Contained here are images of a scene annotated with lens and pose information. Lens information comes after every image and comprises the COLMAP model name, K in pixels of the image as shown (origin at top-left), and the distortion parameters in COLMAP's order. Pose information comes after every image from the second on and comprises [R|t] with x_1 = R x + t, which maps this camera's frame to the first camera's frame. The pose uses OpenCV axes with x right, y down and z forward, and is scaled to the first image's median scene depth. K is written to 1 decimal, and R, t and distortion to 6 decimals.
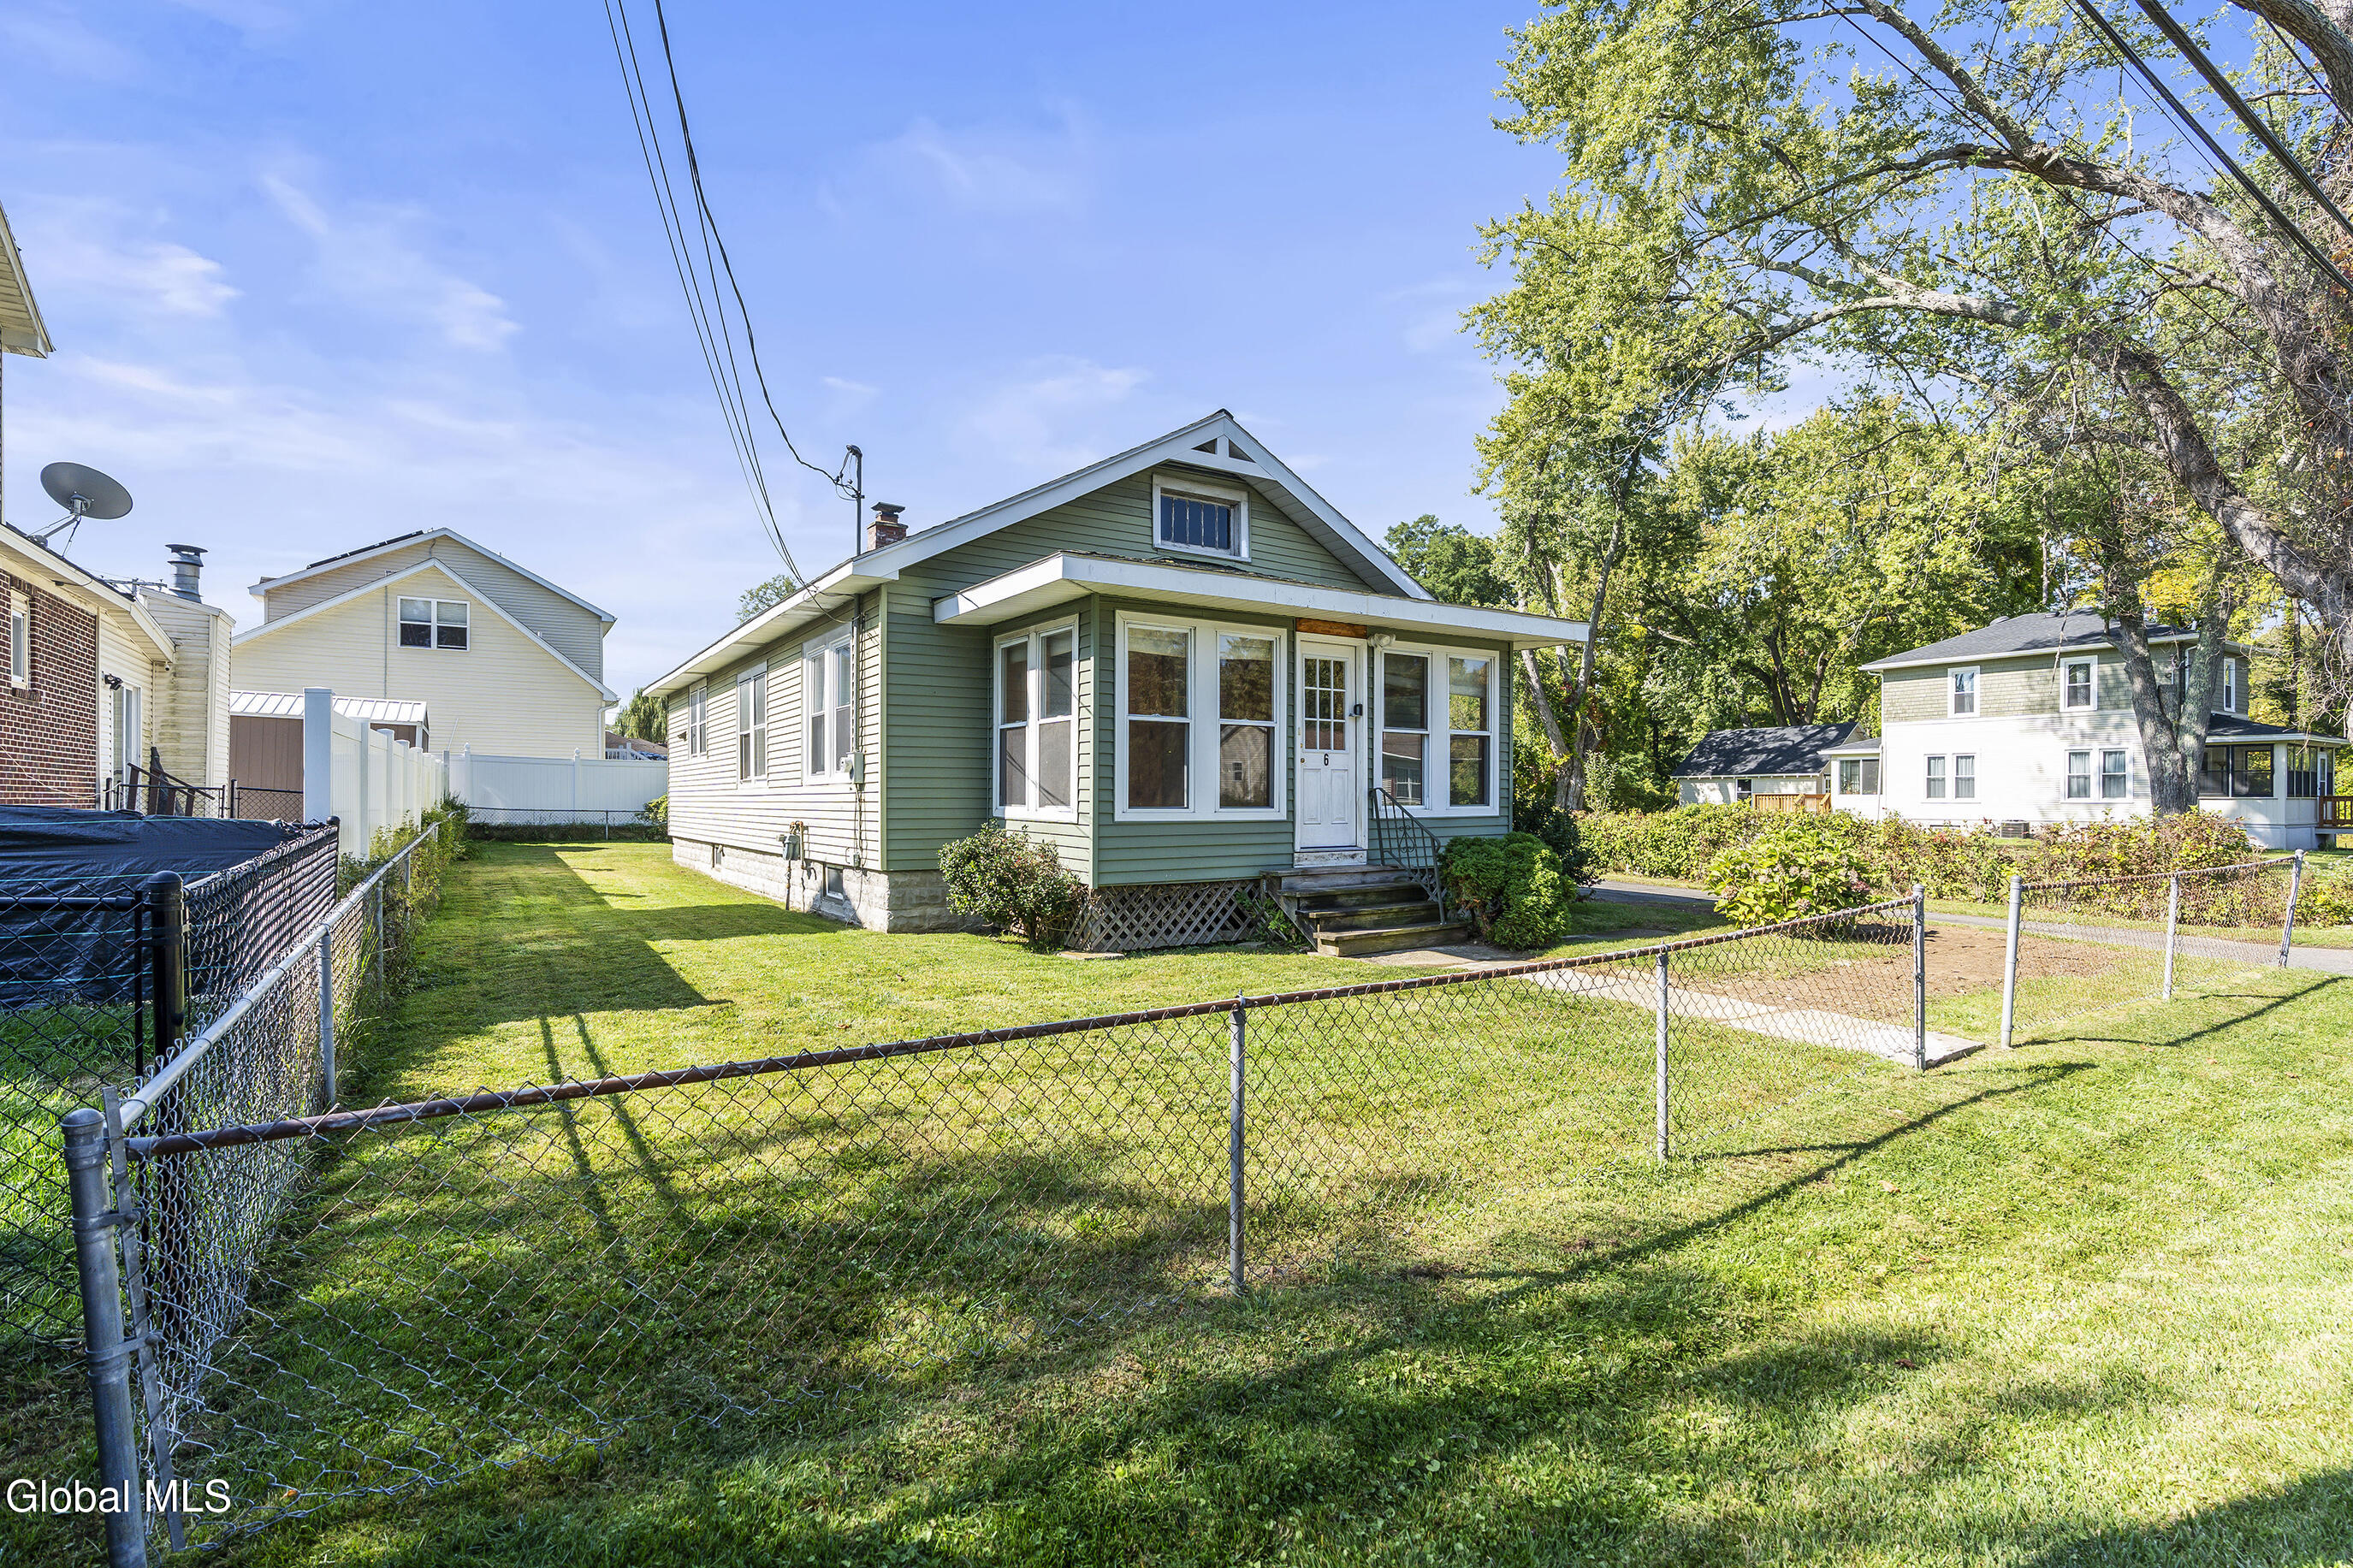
lens RADIAL K [[1100.2, 0, 1176.5], [0, 1100.2, 784.0], [0, 0, 1]] dist [-0.001688, -0.000277]
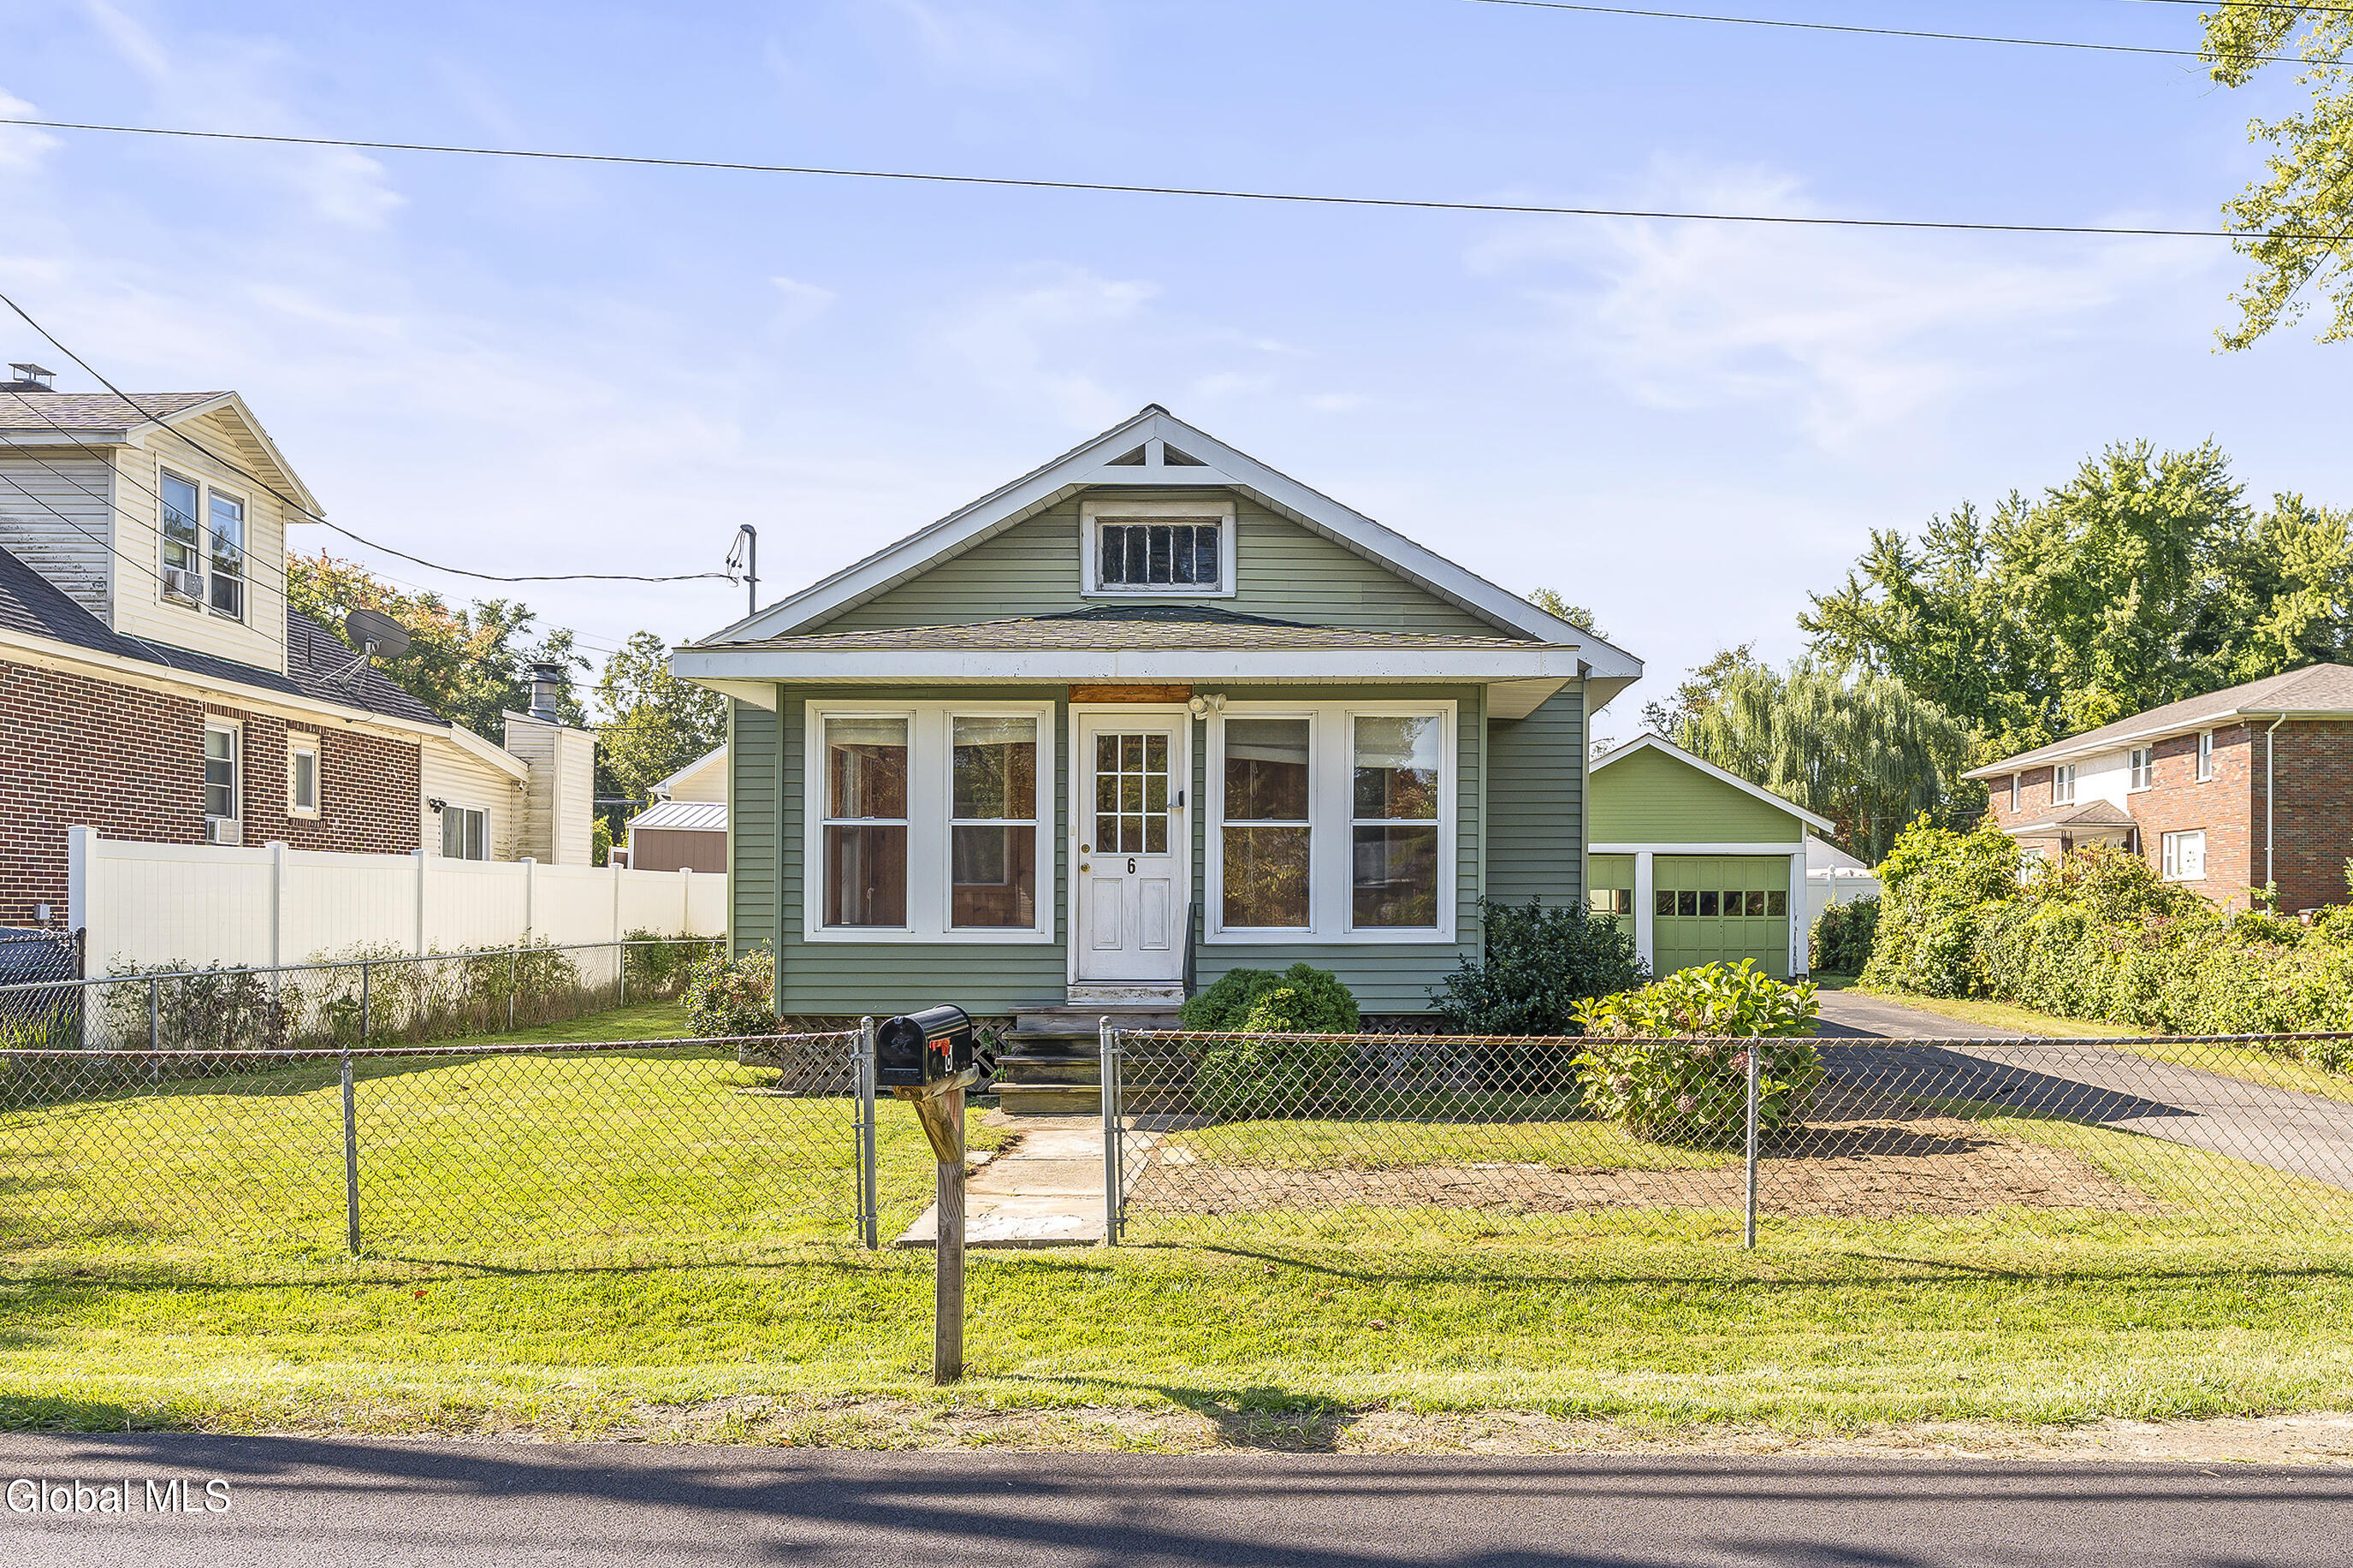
lens RADIAL K [[1708.2, 0, 1177.4], [0, 1708.2, 912.9], [0, 0, 1]] dist [-0.002823, -0.001473]
pose [[0.832222, 0.001555, -0.554441, 0.813680], [0.003471, 0.999962, 0.008015, 0.001235], [0.554432, -0.008595, 0.832185, 0.027603]]
